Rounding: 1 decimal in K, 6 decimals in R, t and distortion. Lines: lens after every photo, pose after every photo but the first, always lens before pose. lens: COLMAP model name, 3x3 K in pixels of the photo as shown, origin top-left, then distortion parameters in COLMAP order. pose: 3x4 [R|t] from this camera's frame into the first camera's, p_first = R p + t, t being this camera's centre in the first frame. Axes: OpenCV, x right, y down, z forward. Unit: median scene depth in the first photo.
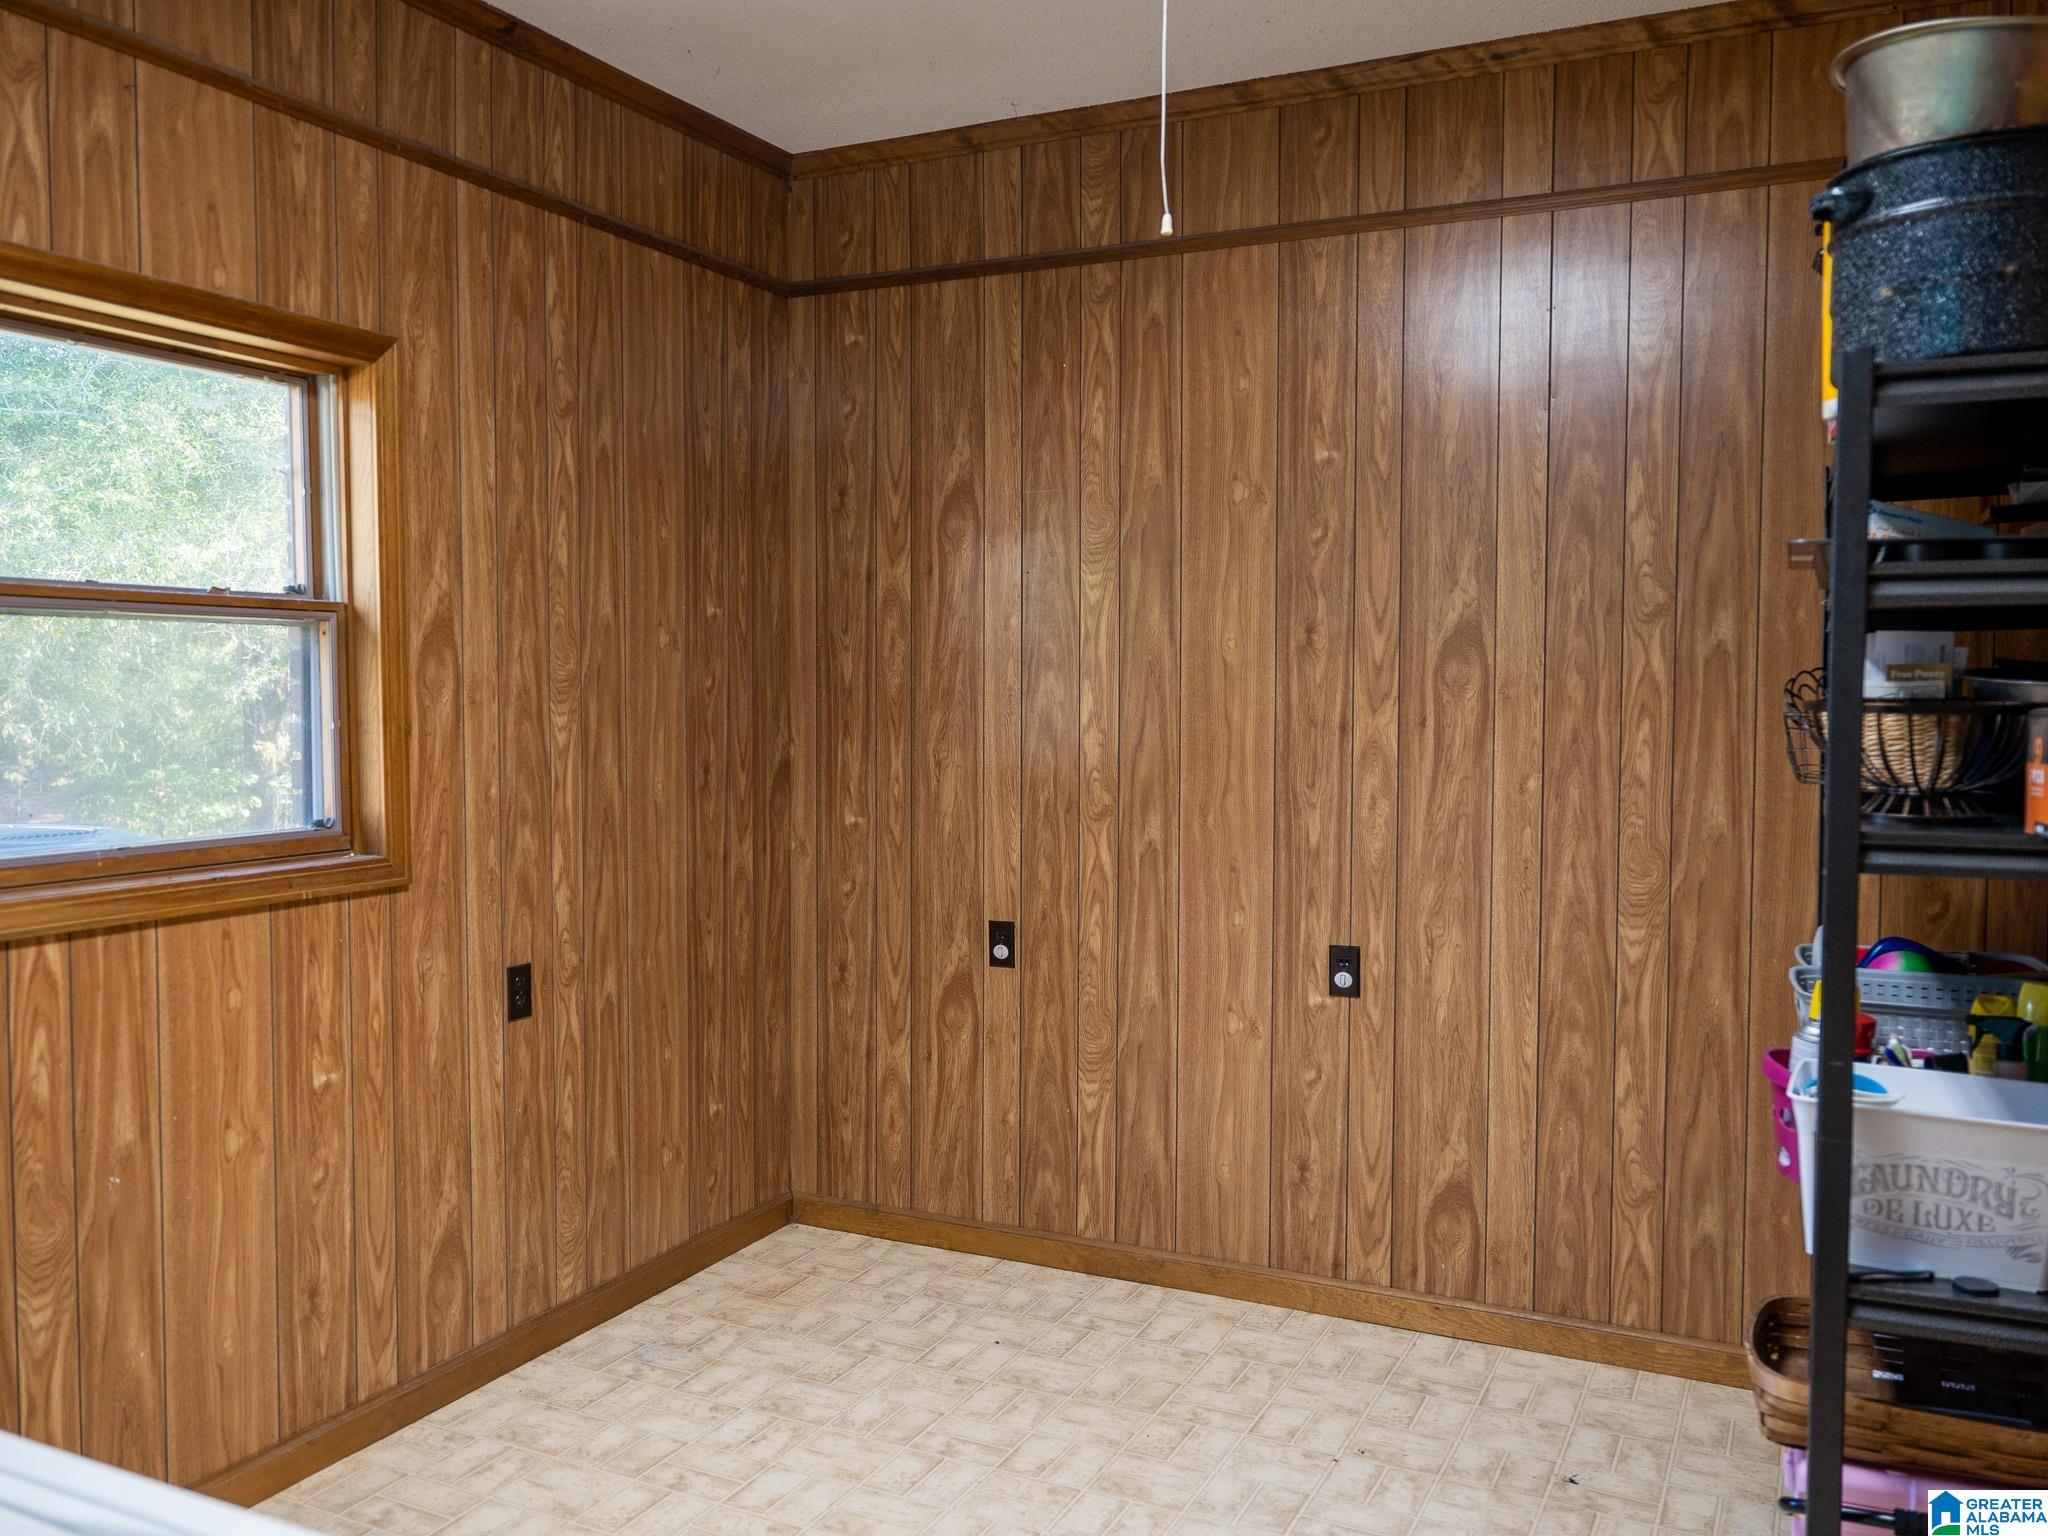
lens RADIAL K [[1654.8, 0, 1024.0], [0, 1654.8, 768.0], [0, 0, 1]] dist [0.001512, 0.016776]
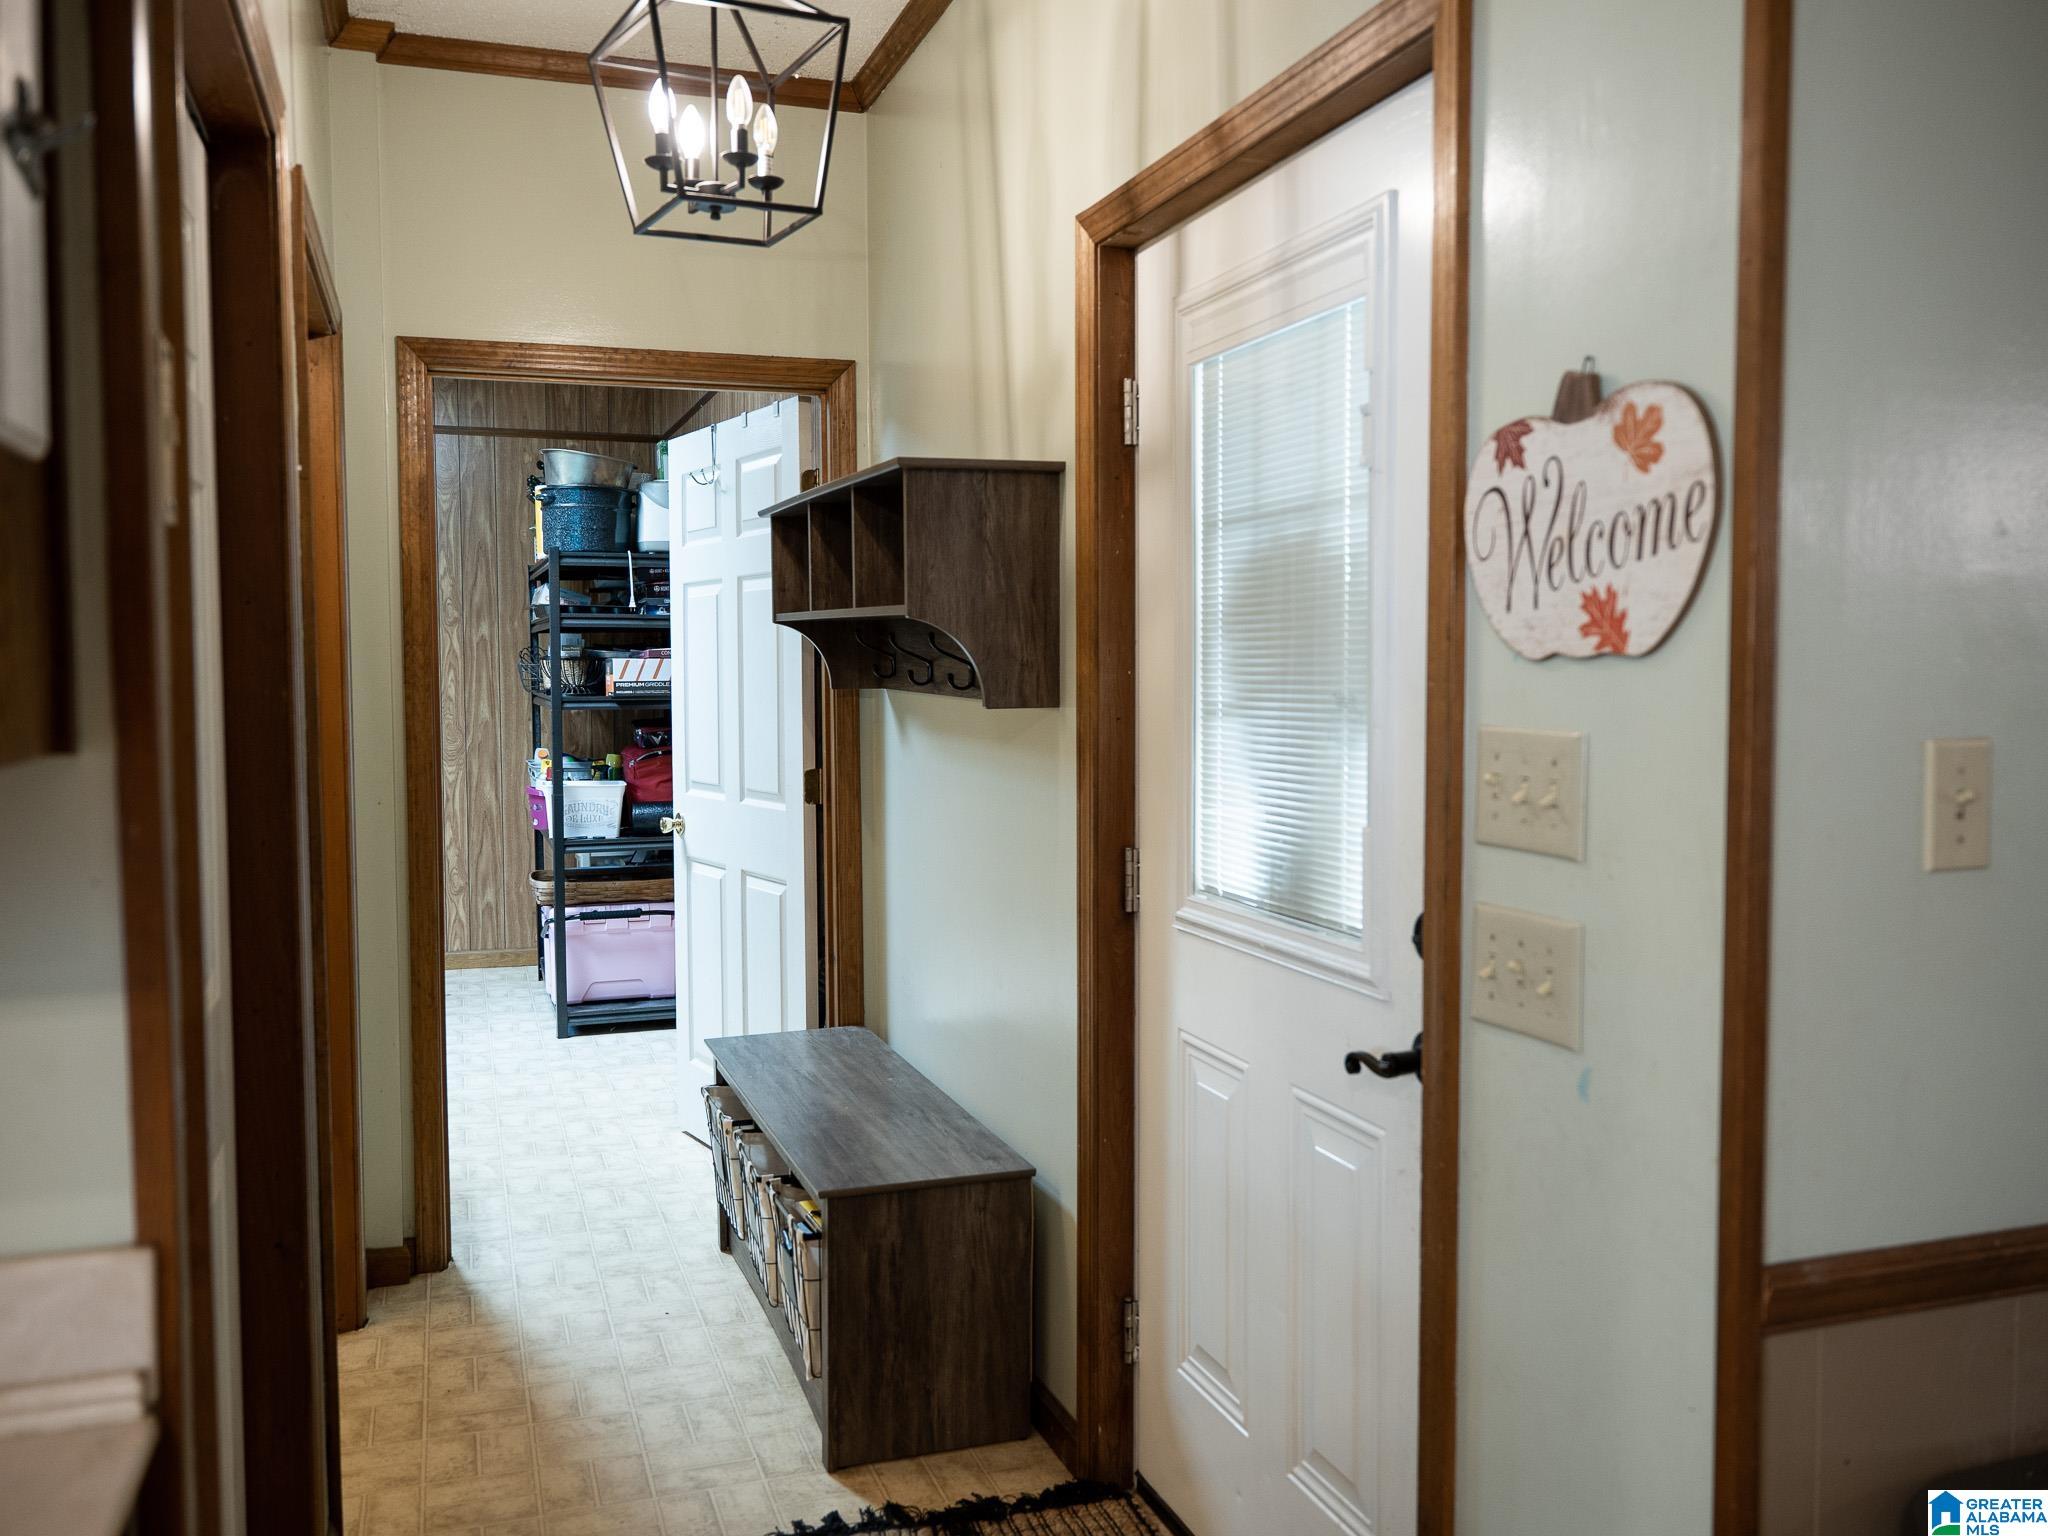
lens RADIAL K [[1654.8, 0, 1024.0], [0, 1654.8, 768.0], [0, 0, 1]] dist [0.001512, 0.016776]
pose [[0.701843, -0.045406, 0.710883, -0.669418], [0.039458, 0.998912, 0.024847, 0.076861], [-0.711238, 0.010611, 0.702871, -1.098822]]
